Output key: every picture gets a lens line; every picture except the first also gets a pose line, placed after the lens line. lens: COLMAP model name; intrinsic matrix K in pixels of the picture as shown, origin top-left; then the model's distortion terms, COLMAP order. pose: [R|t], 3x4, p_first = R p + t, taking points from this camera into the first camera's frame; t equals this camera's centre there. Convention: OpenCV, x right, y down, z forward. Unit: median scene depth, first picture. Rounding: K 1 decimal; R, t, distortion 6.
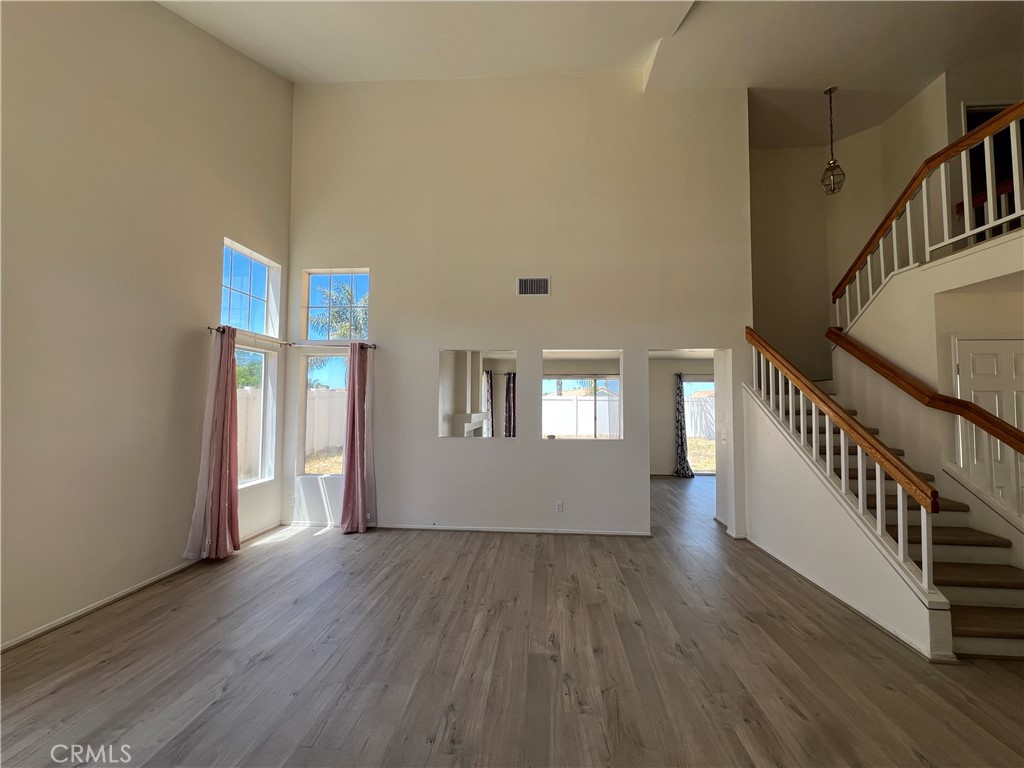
lens RADIAL K [[409.4, 0, 510.4], [0, 409.4, 385.9], [0, 0, 1]] dist [-0.000160, 0.000261]
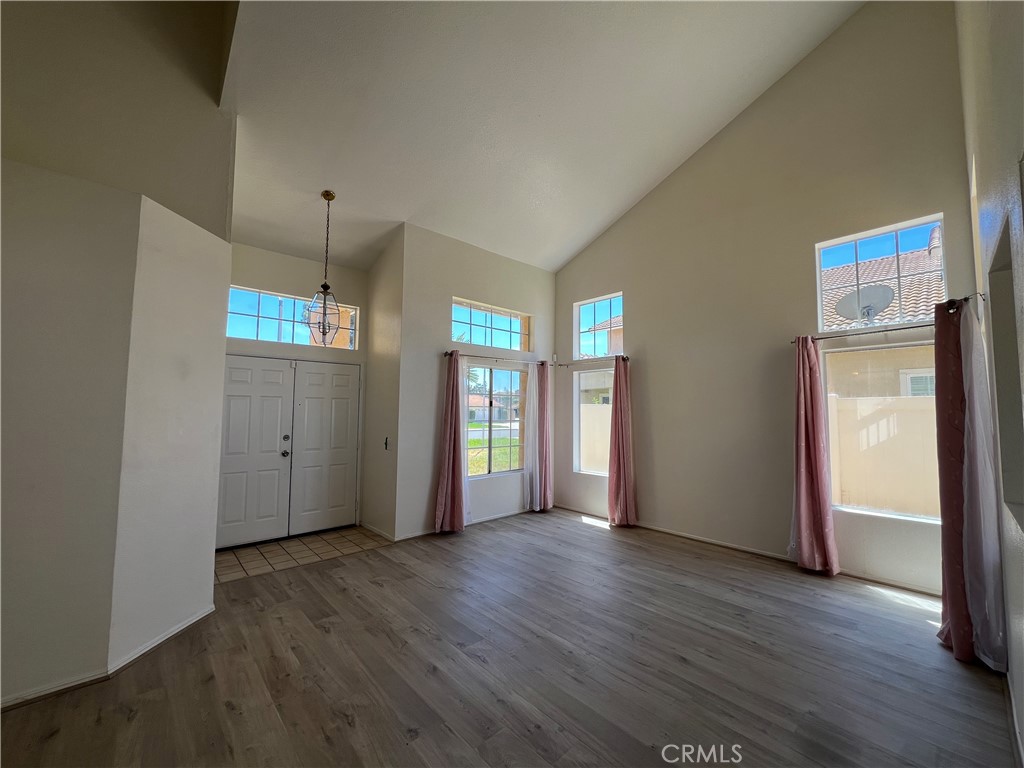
lens RADIAL K [[409.4, 0, 512.4], [0, 409.4, 385.1], [0, 0, 1]] dist [-0.000160, 0.000261]
pose [[-0.681751, -0.057557, -0.729316, 0.685541], [0.022981, 0.994724, -0.099984, 0.078476], [0.731223, -0.084924, -0.676831, 1.538612]]
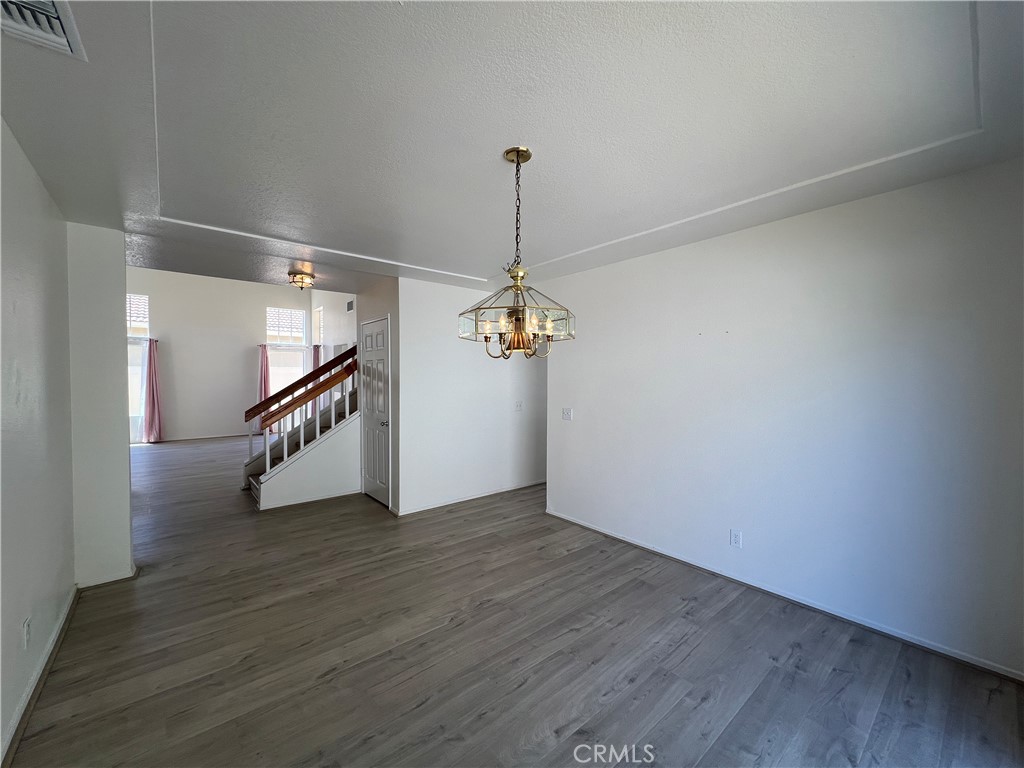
lens RADIAL K [[409.4, 0, 510.8], [0, 409.4, 383.8], [0, 0, 1]] dist [-0.000160, 0.000261]
pose [[0.704014, 0.001003, -0.710186, 2.885594], [0.038515, 0.998473, 0.039590, 0.082661], [0.709141, -0.055225, 0.702901, 0.400953]]
